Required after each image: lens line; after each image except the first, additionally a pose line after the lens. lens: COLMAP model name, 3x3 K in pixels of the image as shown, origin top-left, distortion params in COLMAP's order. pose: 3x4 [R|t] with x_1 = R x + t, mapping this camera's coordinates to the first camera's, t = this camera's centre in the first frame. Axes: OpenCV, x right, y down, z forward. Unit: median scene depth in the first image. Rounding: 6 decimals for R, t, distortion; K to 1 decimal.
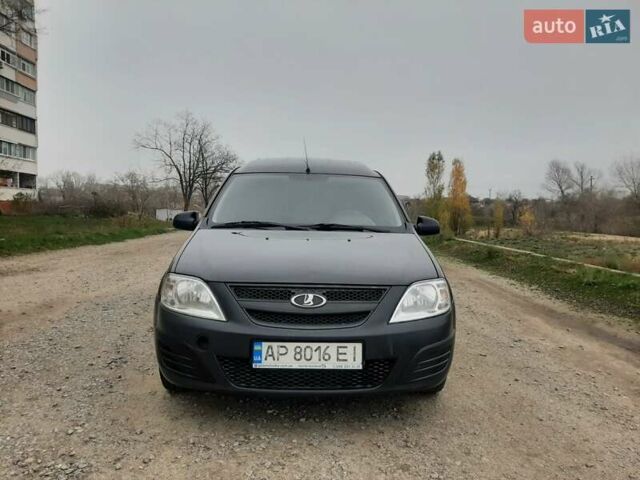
lens RADIAL K [[493.6, 0, 324.7], [0, 493.6, 238.7], [0, 0, 1]] dist [0.063356, -0.115454]
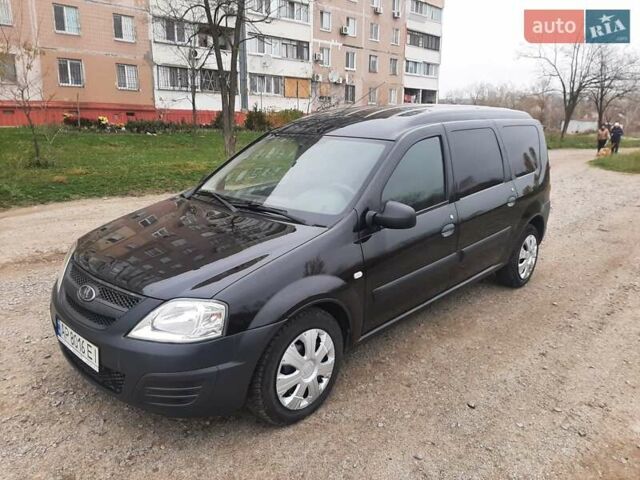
lens RADIAL K [[493.6, 0, 324.7], [0, 493.6, 238.7], [0, 0, 1]] dist [0.063356, -0.115454]
pose [[0.710308, 0.165626, -0.684127, 0.060833], [-0.043288, 0.980362, 0.192399, -0.012472], [0.702558, -0.107048, 0.703529, 0.037654]]
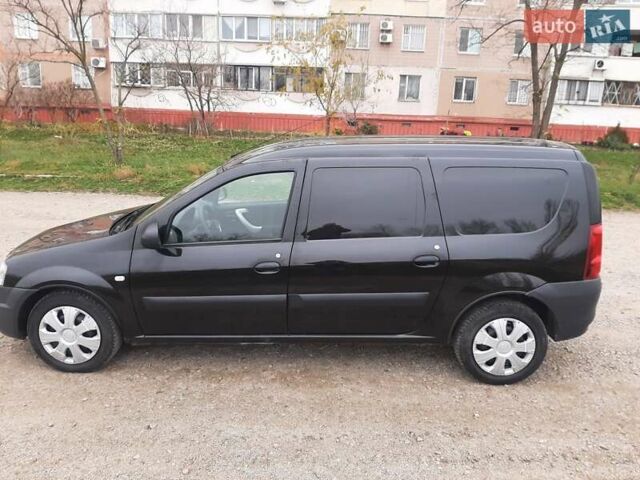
lens RADIAL K [[493.6, 0, 324.7], [0, 493.6, 238.7], [0, 0, 1]] dist [0.063356, -0.115454]
pose [[-0.036237, 0.222797, -0.974191, 0.377679], [-0.087423, 0.970387, 0.225179, -0.103358], [0.995512, 0.093327, -0.015687, 0.810159]]
